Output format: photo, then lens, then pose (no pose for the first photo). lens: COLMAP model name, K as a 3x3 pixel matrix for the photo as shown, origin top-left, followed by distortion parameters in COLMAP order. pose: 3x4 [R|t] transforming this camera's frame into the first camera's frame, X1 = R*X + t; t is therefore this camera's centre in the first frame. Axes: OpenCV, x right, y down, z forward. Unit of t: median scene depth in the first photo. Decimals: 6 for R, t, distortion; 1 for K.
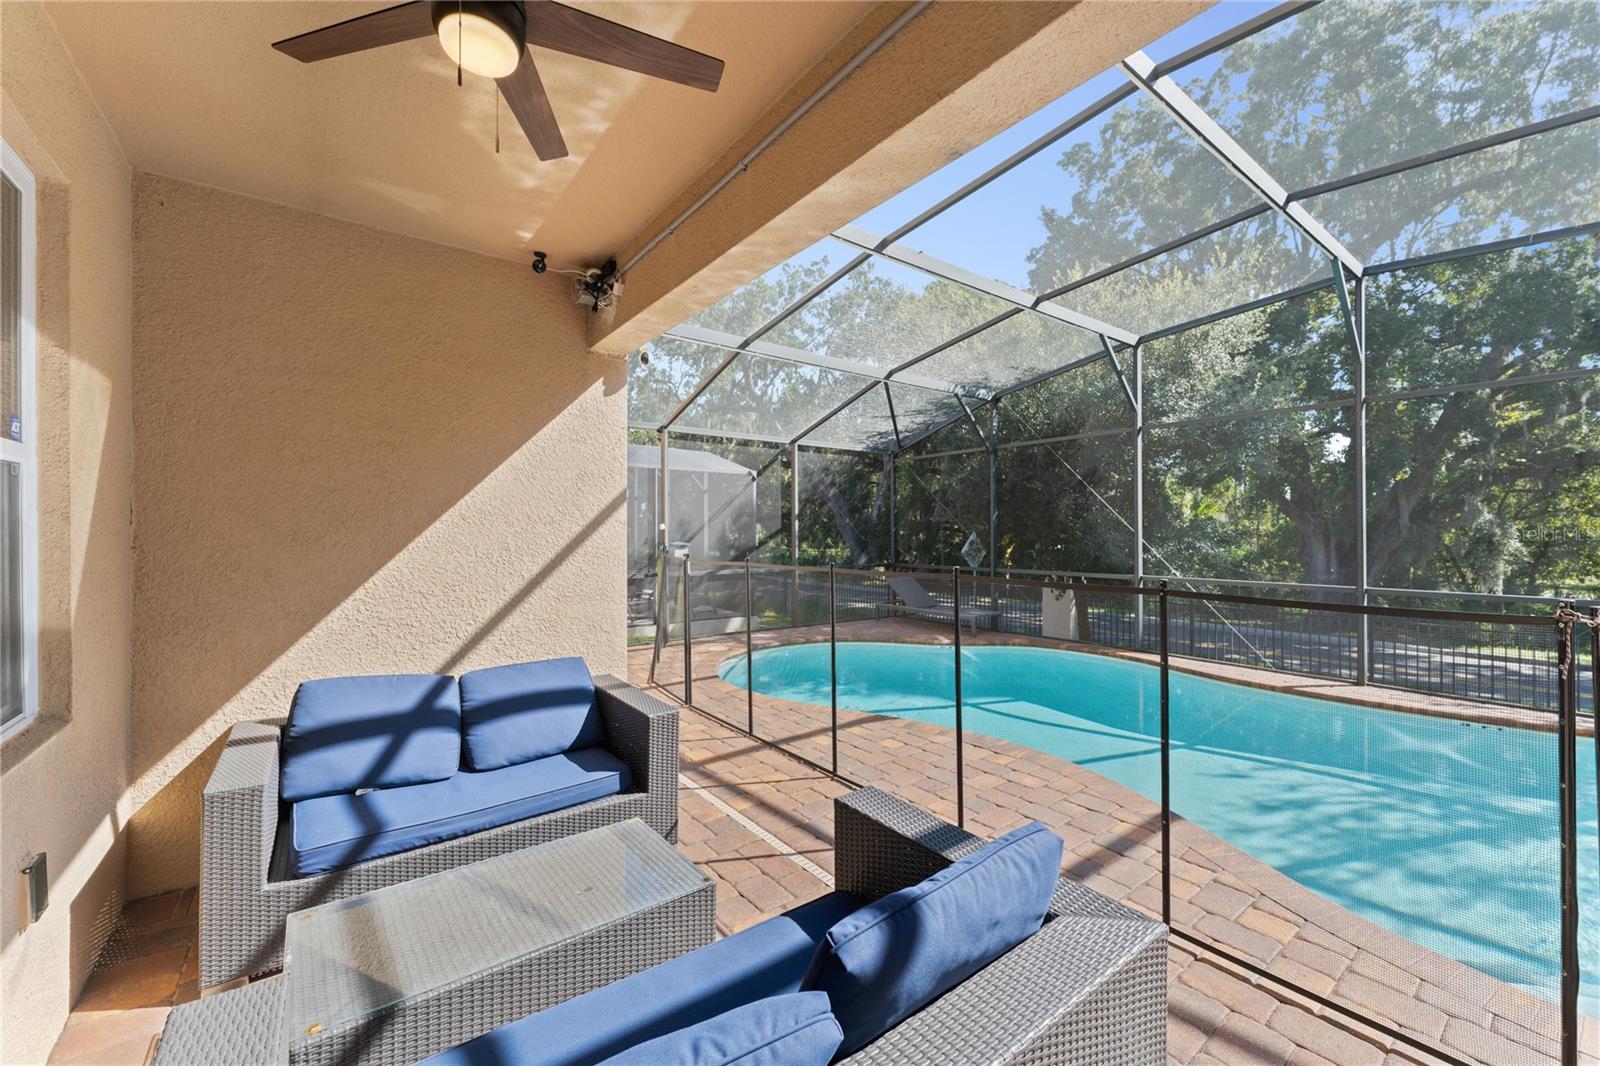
lens RADIAL K [[630.9, 0, 801.8], [0, 630.9, 531.2], [0, 0, 1]] dist [-0.004366, -0.000531]
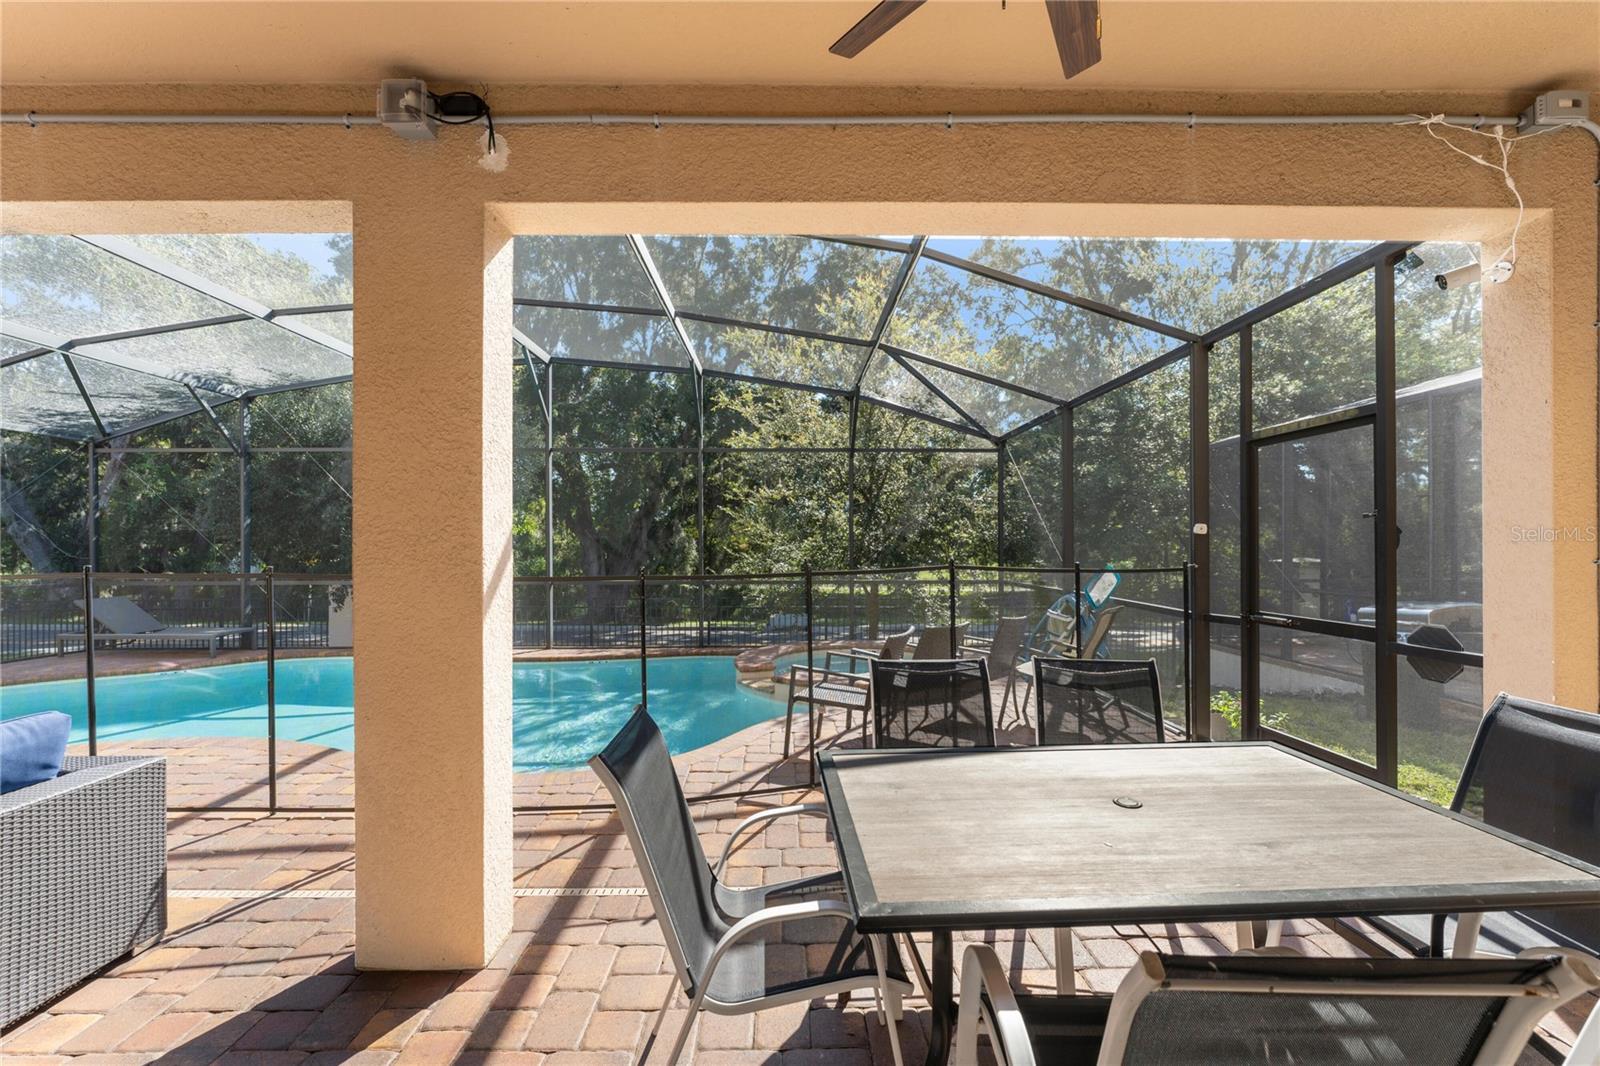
lens RADIAL K [[630.9, 0, 797.3], [0, 630.9, 542.5], [0, 0, 1]] dist [-0.004366, -0.000531]
pose [[0.580393, 0.007652, 0.814301, 0.039409], [-0.002298, 0.999967, -0.007758, 0.012040], [-0.814333, 0.002632, 0.580391, -0.291746]]
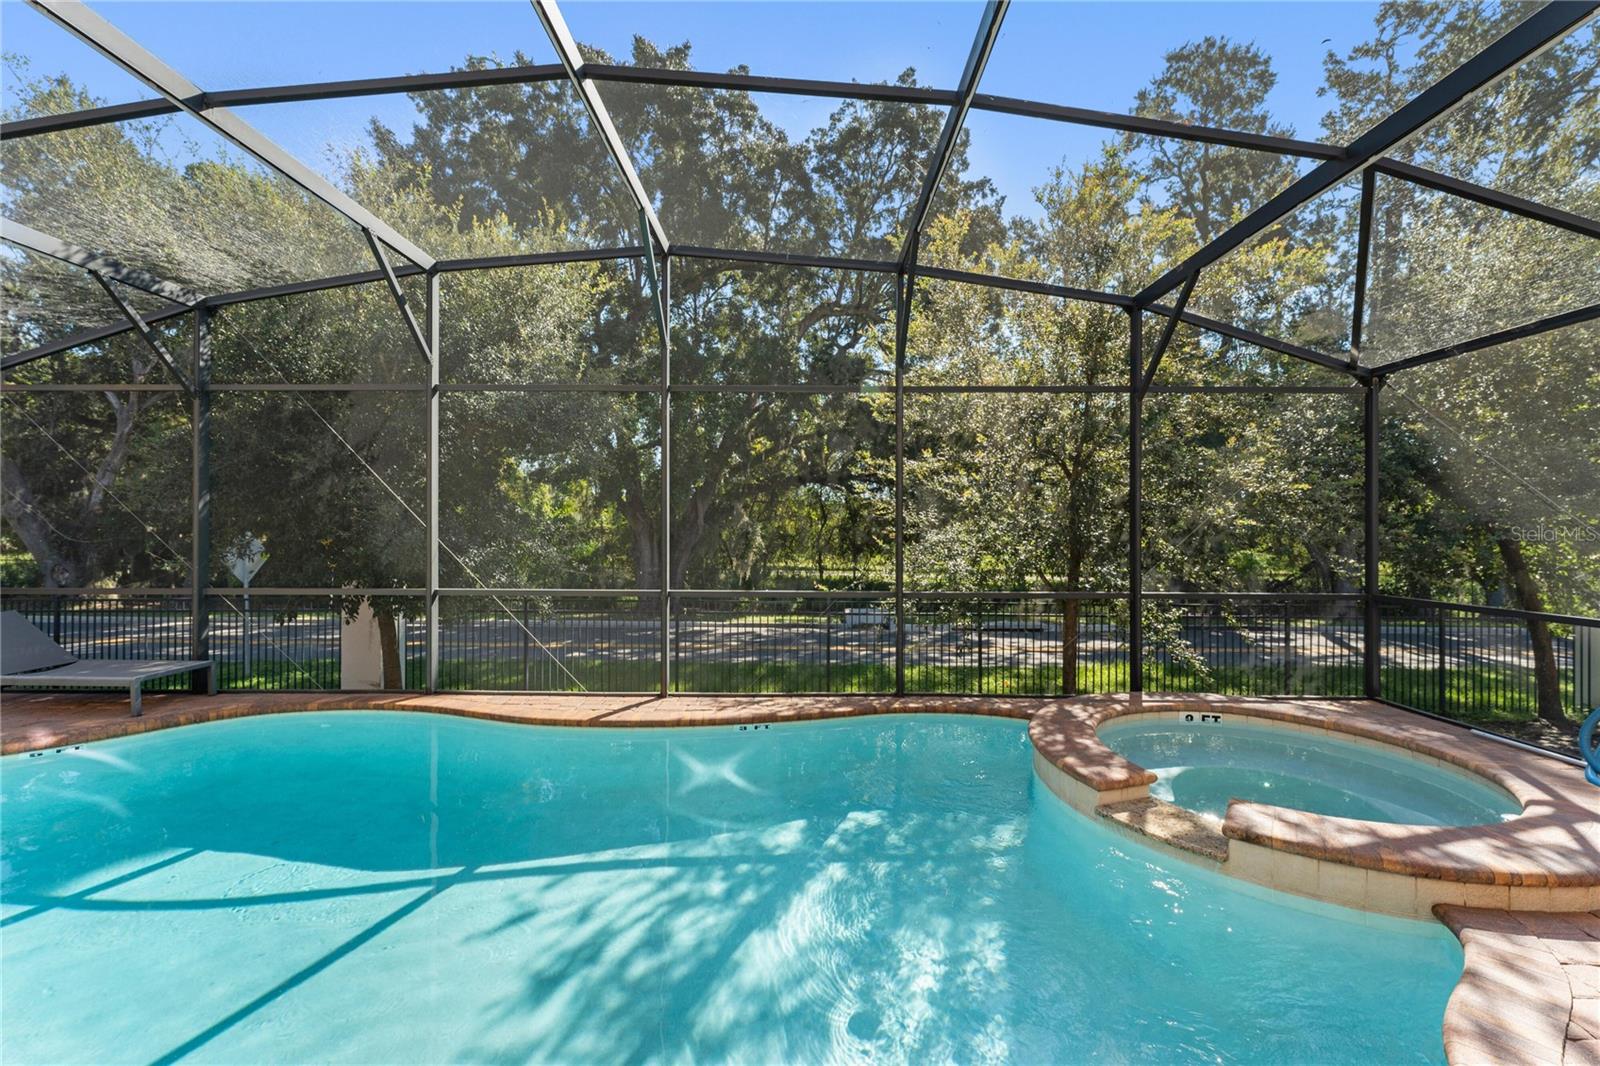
lens RADIAL K [[630.9, 0, 797.0], [0, 630.9, 530.3], [0, 0, 1]] dist [-0.004366, -0.000531]
pose [[0.608039, 0.002713, 0.793903, 0.264502], [-0.005172, 0.999986, 0.000544, -0.000440], [-0.793891, -0.004437, 0.608045, 0.278265]]
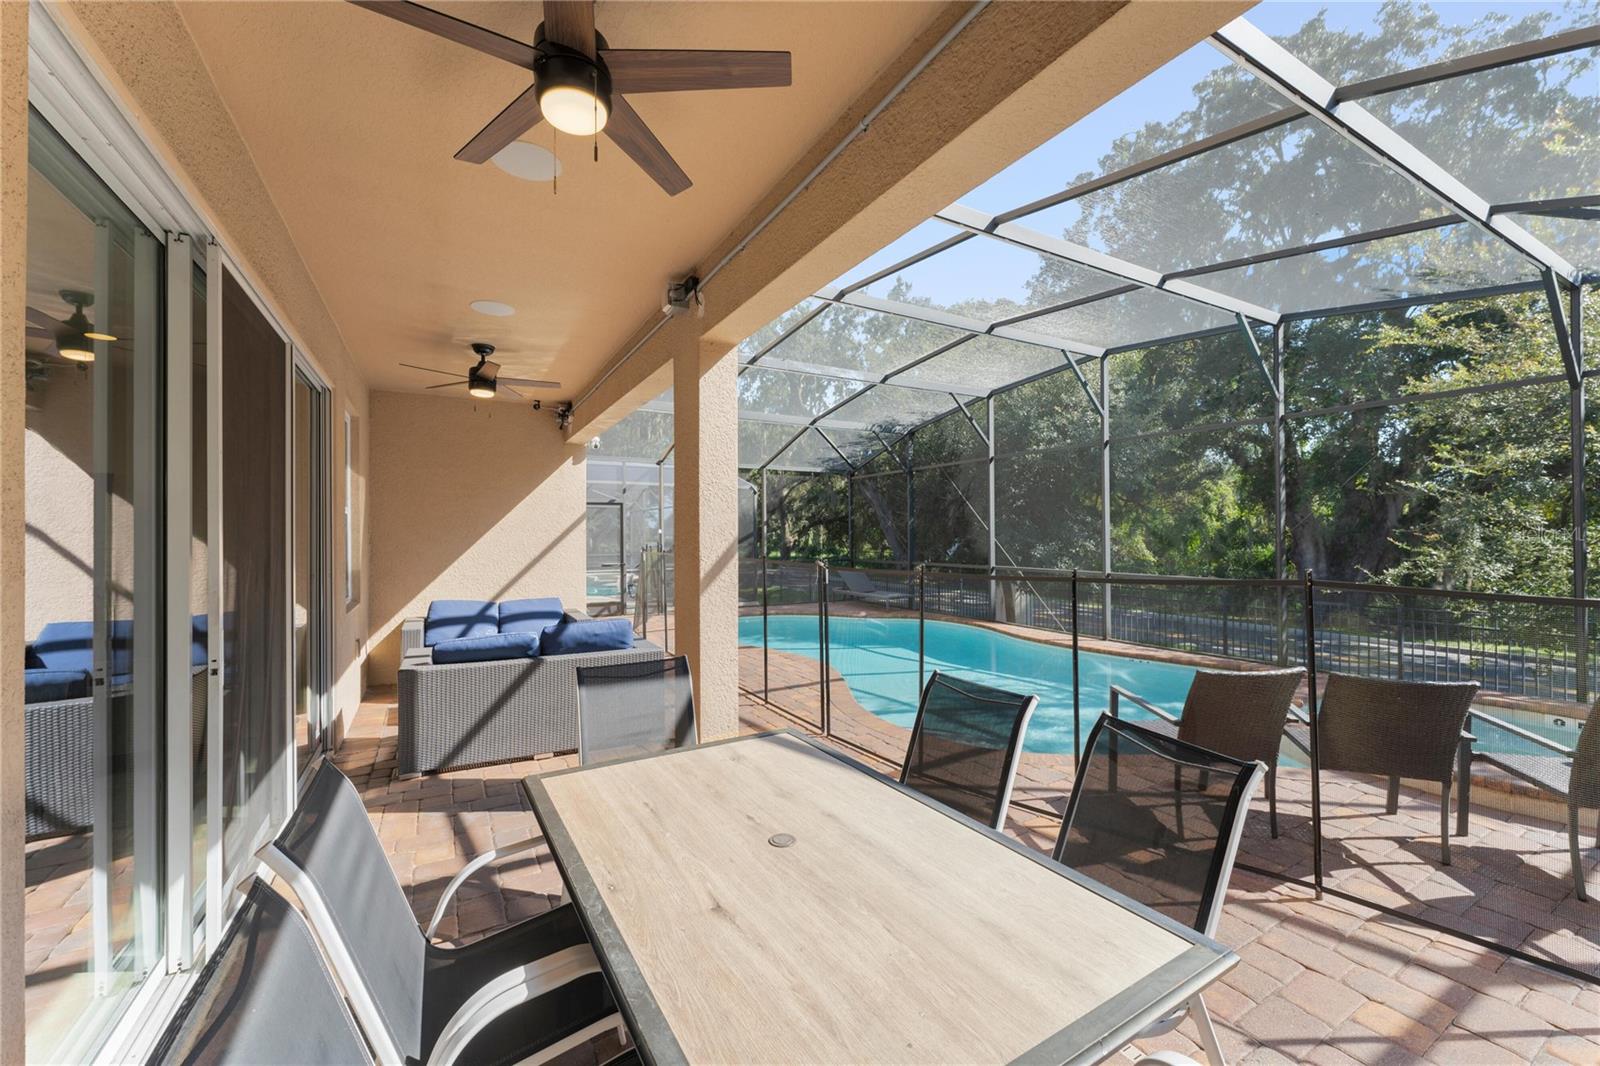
lens RADIAL K [[630.9, 0, 808.4], [0, 630.9, 530.3], [0, 0, 1]] dist [-0.004366, -0.000531]
pose [[0.992358, -0.004025, -0.123329, 0.384745], [0.003494, 0.999984, -0.004521, -0.002294], [0.123345, 0.004056, 0.992356, -0.501323]]
